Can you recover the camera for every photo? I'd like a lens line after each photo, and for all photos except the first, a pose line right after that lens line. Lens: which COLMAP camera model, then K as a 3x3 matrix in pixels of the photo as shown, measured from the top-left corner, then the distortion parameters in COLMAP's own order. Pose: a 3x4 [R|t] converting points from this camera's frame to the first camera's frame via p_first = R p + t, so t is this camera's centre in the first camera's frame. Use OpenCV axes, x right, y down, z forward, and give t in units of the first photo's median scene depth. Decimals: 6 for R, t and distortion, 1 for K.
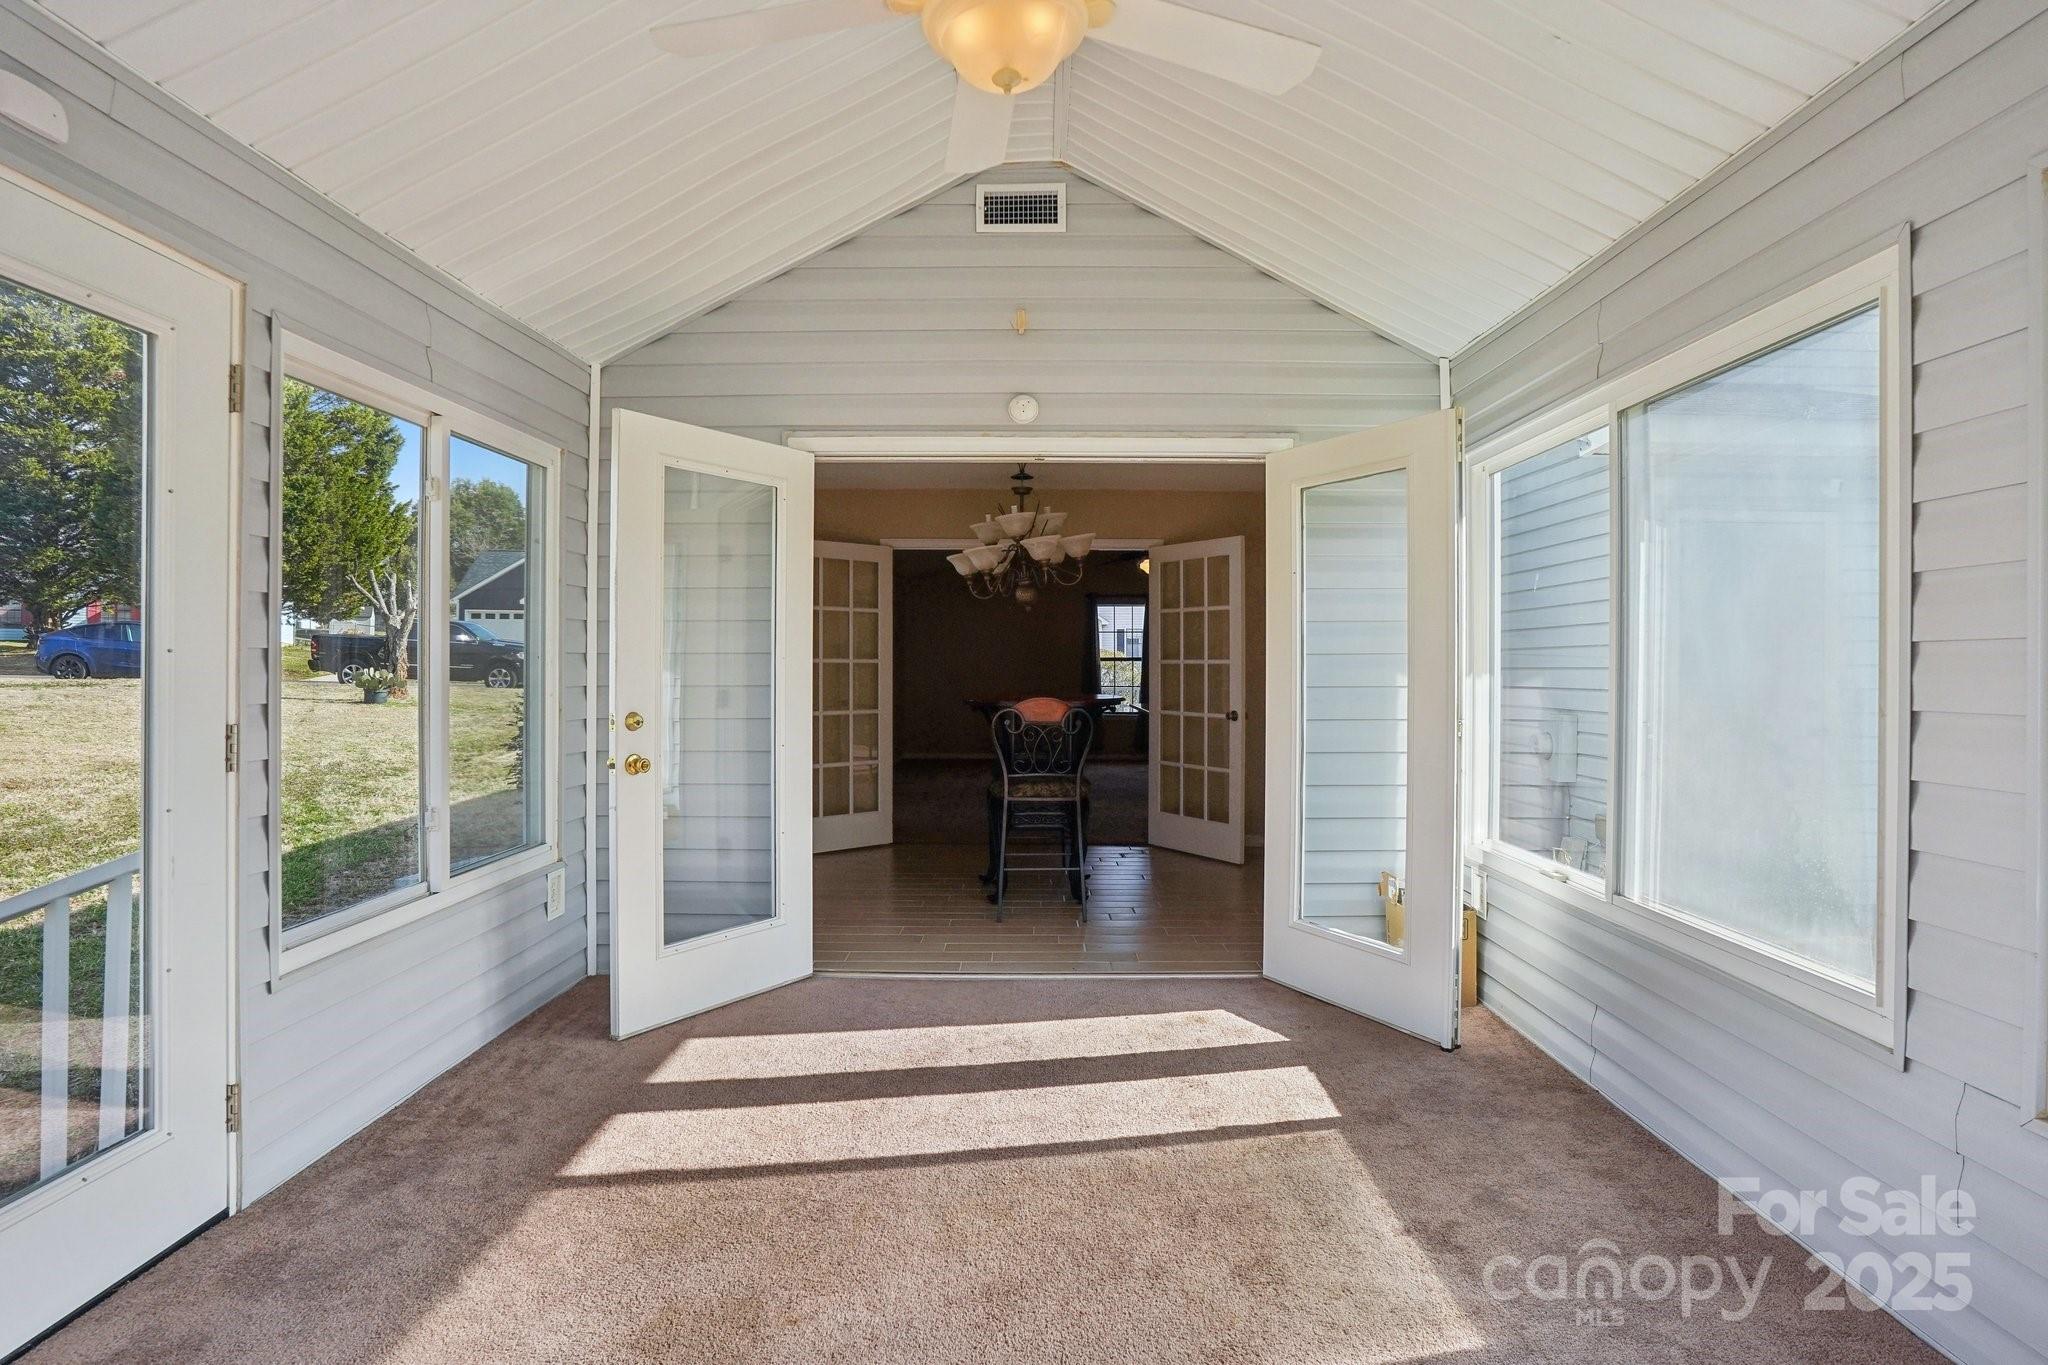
lens RADIAL K [[1118.6, 0, 1040.6], [0, 1118.6, 684.0], [0, 0, 1]] dist [-0.068028, 0.047195]
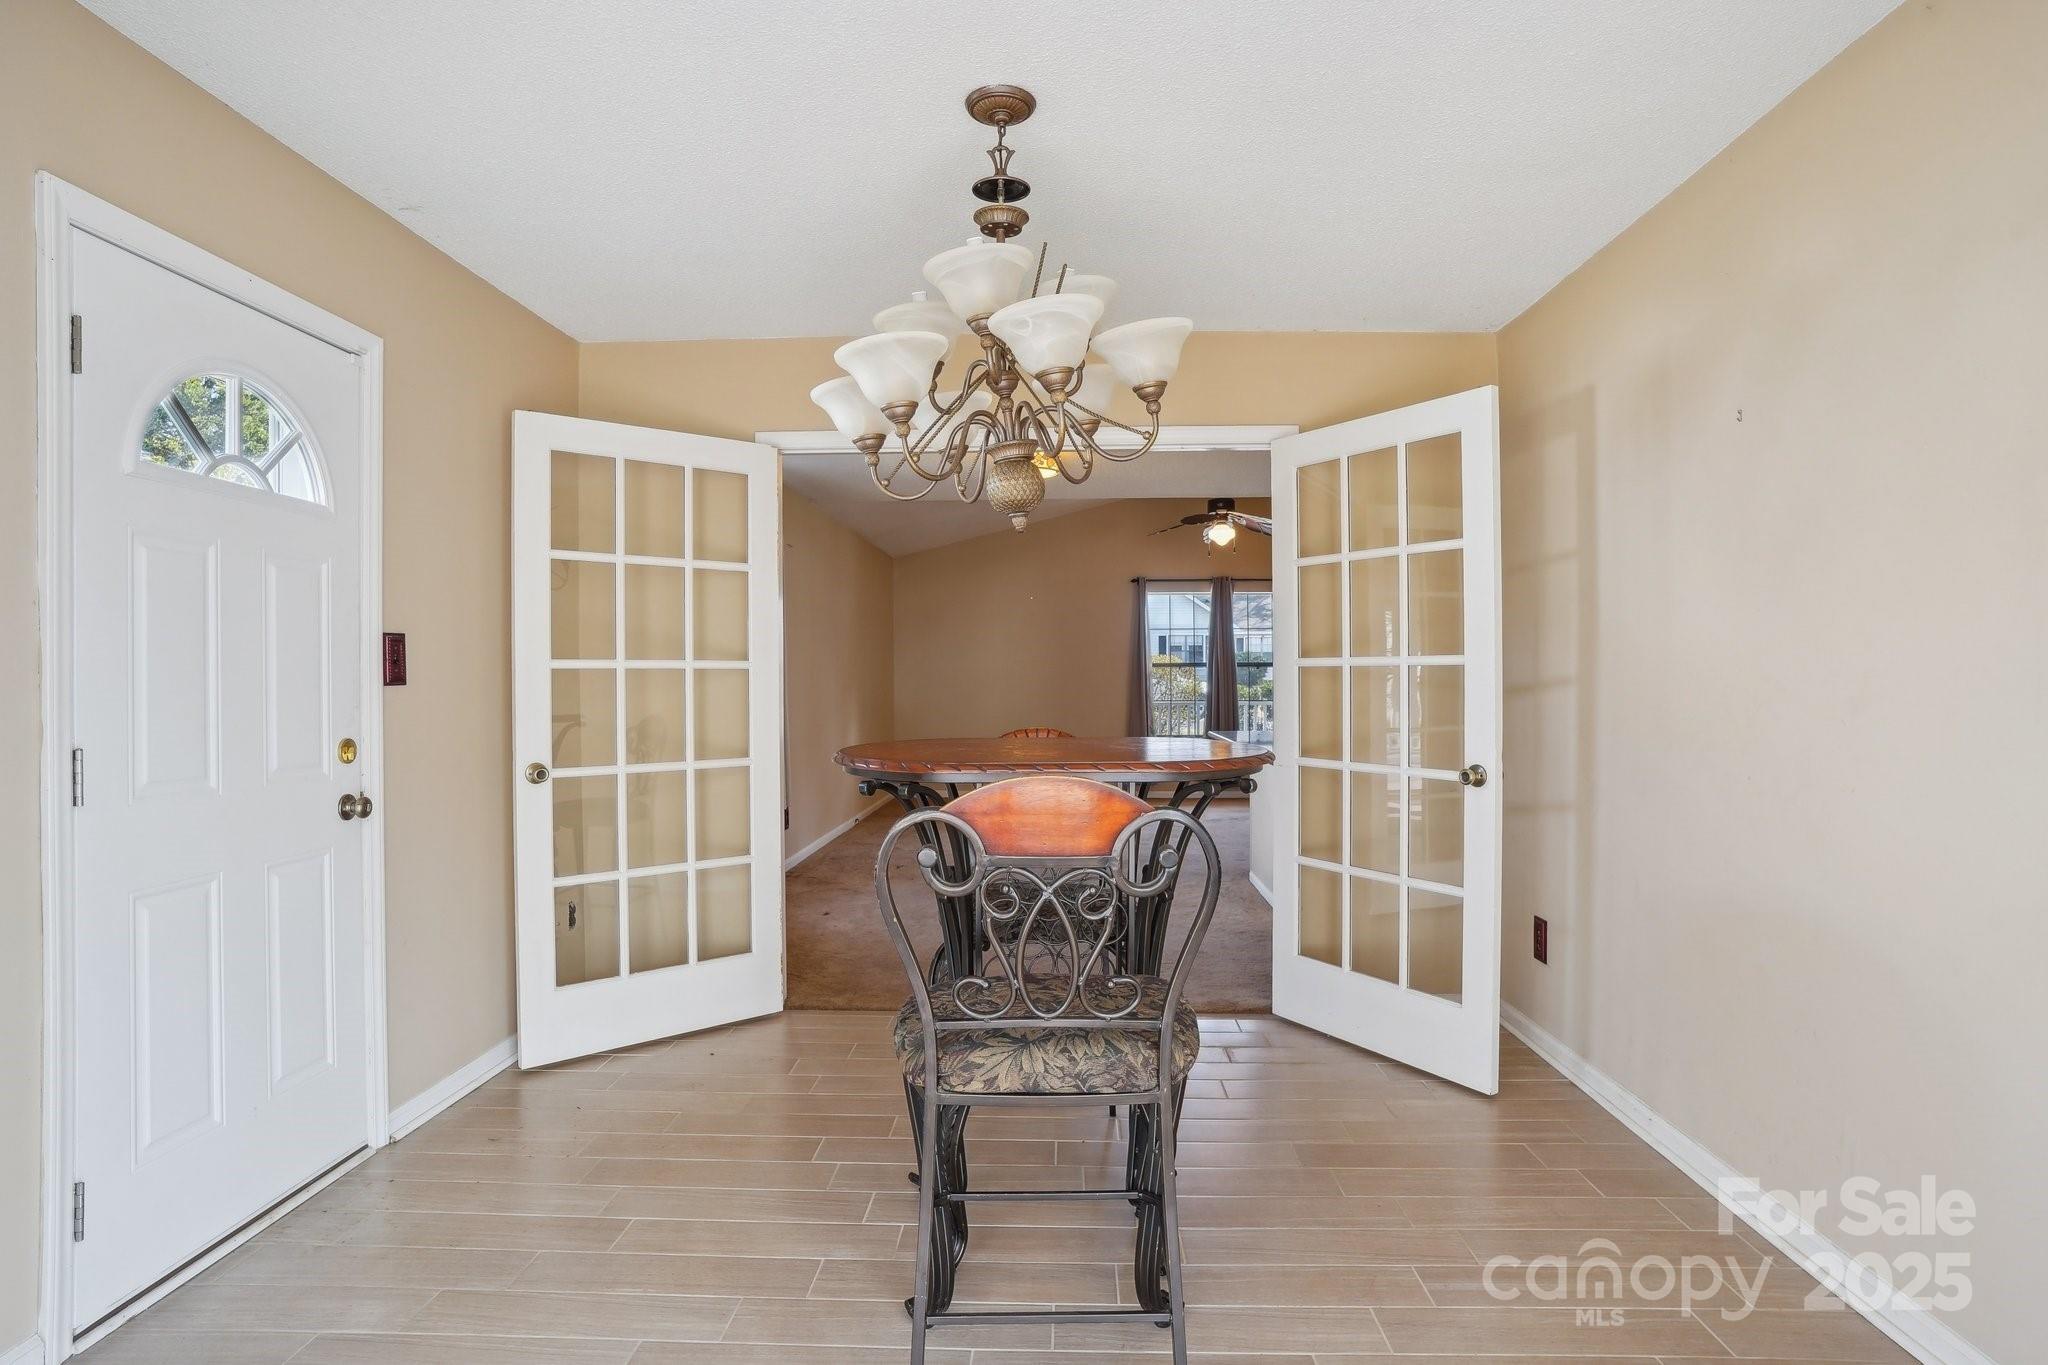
lens RADIAL K [[1118.6, 0, 1040.6], [0, 1118.6, 684.0], [0, 0, 1]] dist [-0.068028, 0.047195]
pose [[0.999411, -0.006366, -0.033734, 0.007684], [0.006076, 0.999944, -0.008706, -0.006497], [0.033787, 0.008496, 0.999393, 0.512355]]
